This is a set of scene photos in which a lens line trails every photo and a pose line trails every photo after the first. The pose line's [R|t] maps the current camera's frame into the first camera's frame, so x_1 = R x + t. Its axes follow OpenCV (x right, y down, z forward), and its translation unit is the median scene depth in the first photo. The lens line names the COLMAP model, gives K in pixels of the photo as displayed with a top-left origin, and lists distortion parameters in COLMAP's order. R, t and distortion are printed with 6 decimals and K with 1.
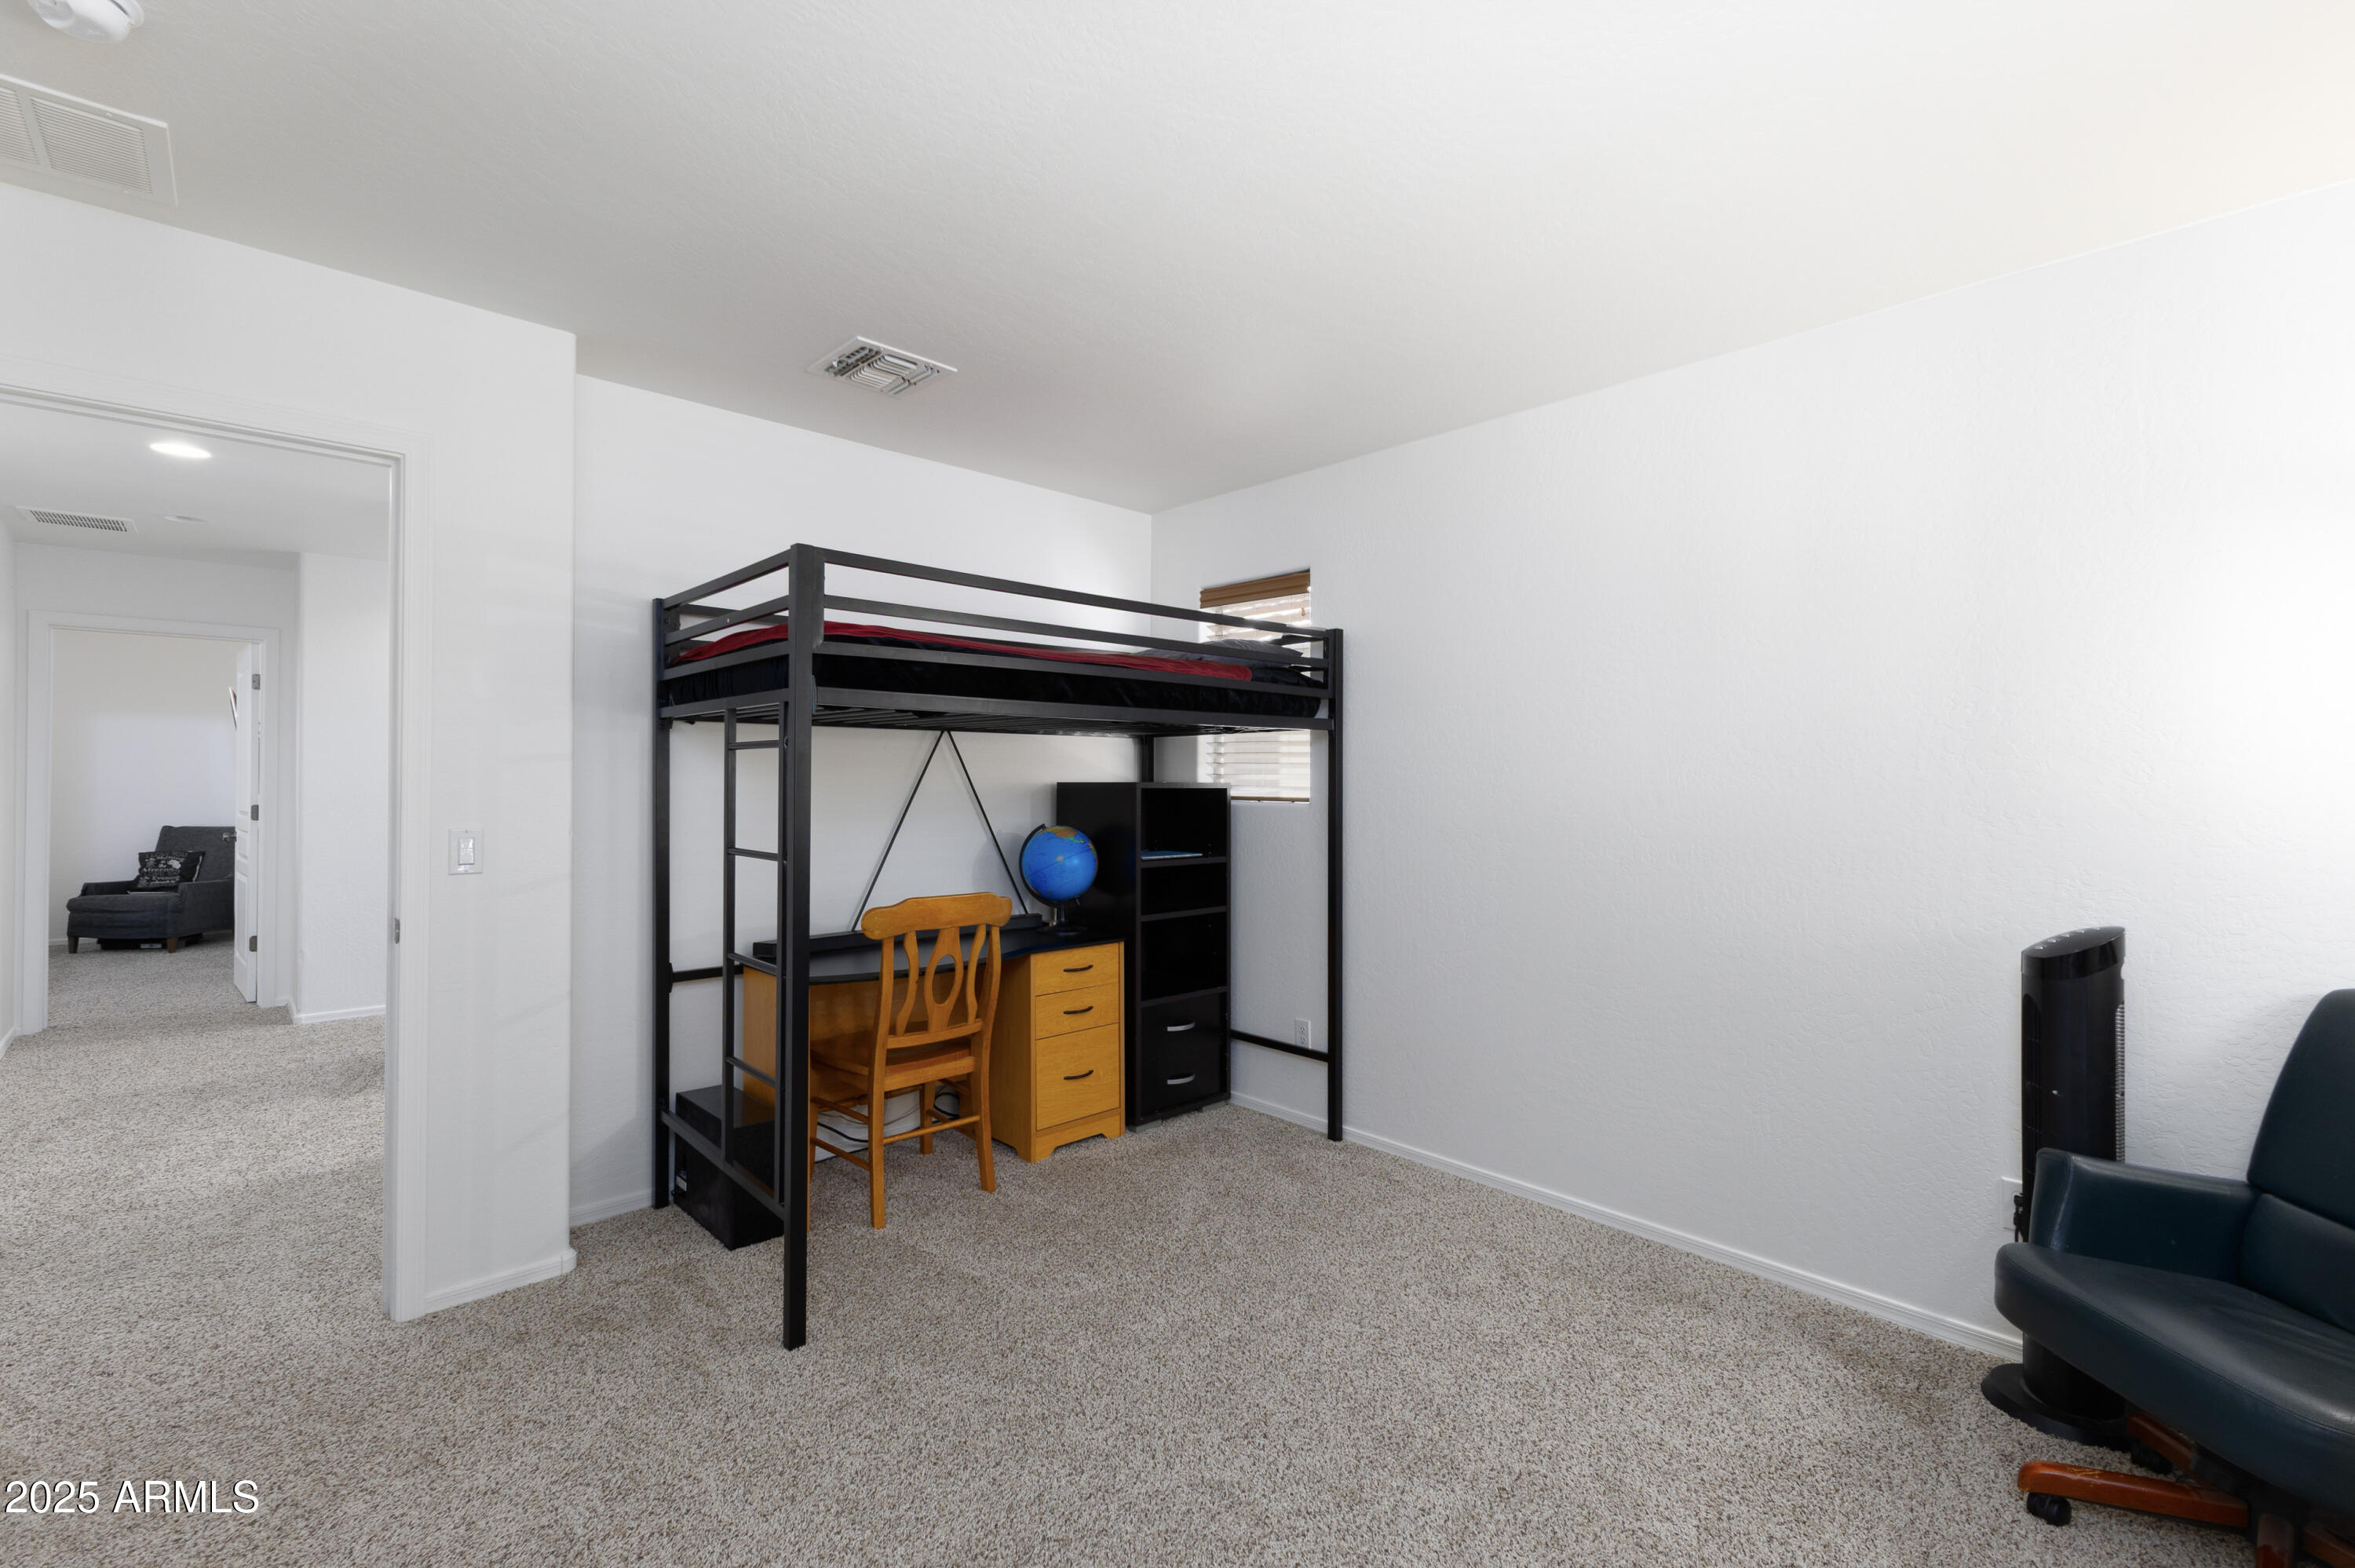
lens RADIAL K [[1078.0, 0, 1176.6], [0, 1078.0, 779.6], [0, 0, 1]] dist [-0.000165, -0.000153]
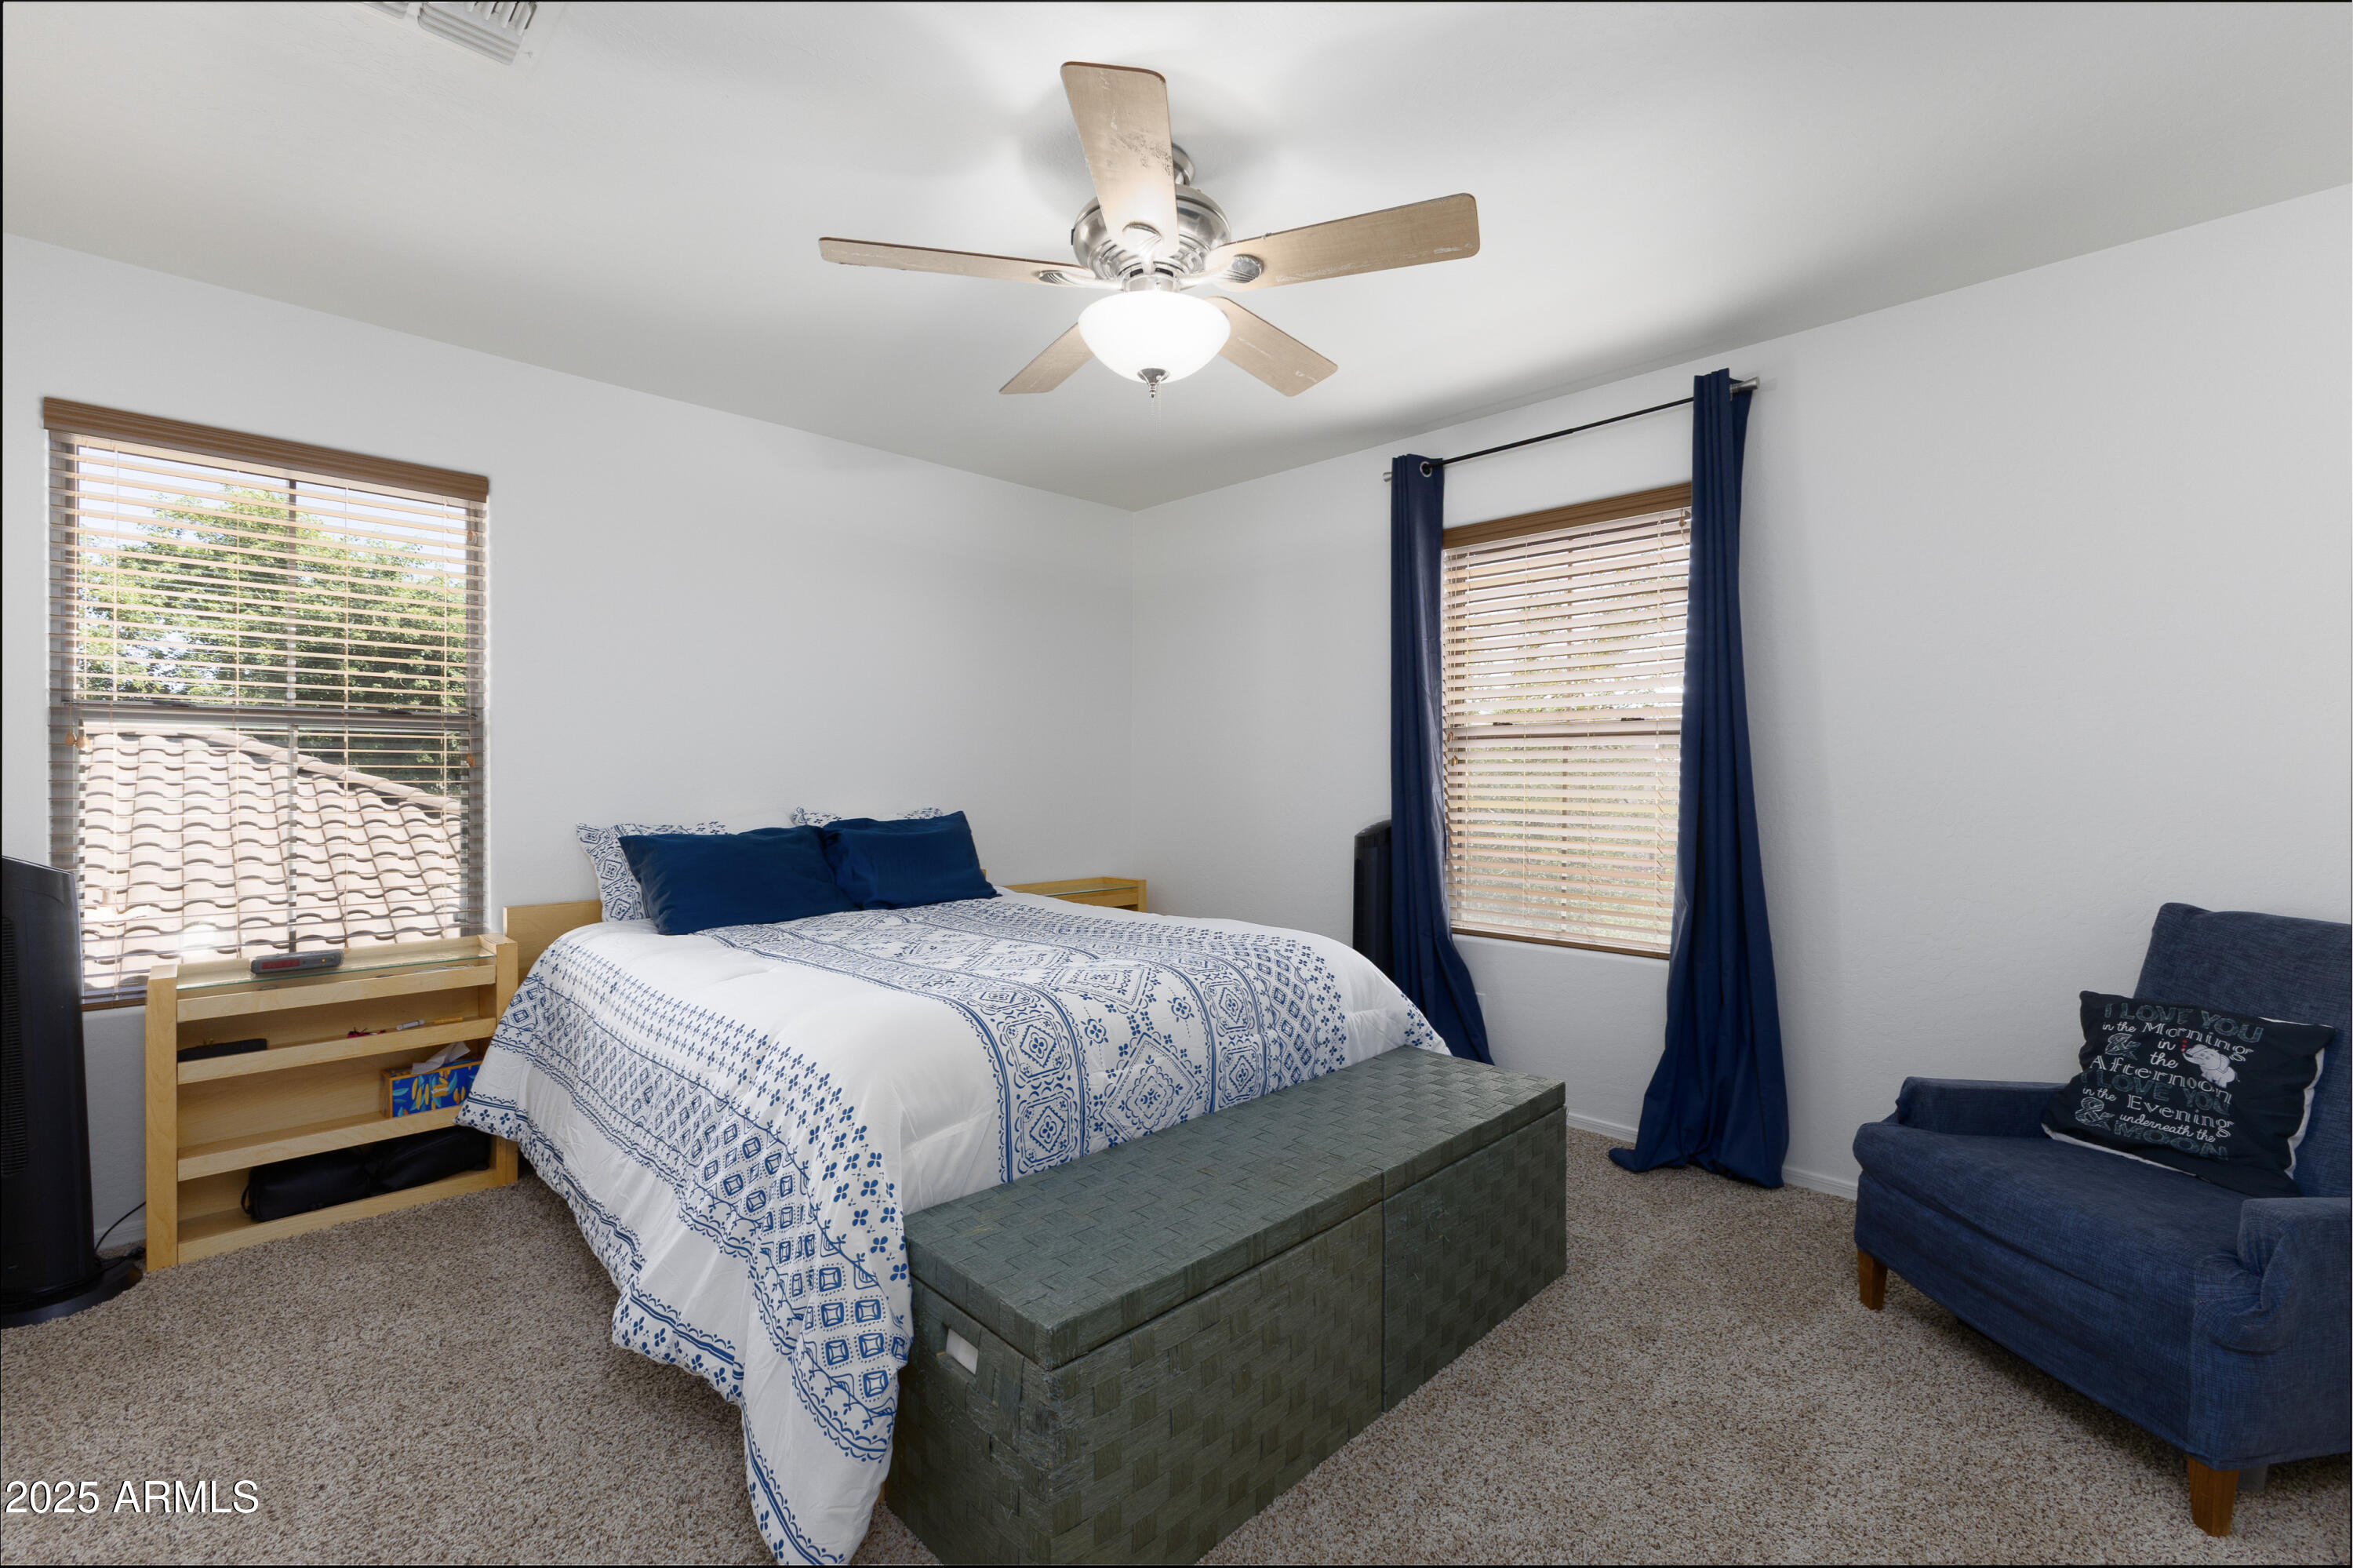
lens RADIAL K [[1018.0, 0, 1175.0], [0, 1018.0, 775.7], [0, 0, 1]] dist [-0.001409, -0.000155]
pose [[0.046292, 0.003374, -0.998922, -0.702132], [0.006426, 0.999973, 0.003676, 0.007154], [0.998907, -0.006589, 0.046269, 0.745455]]
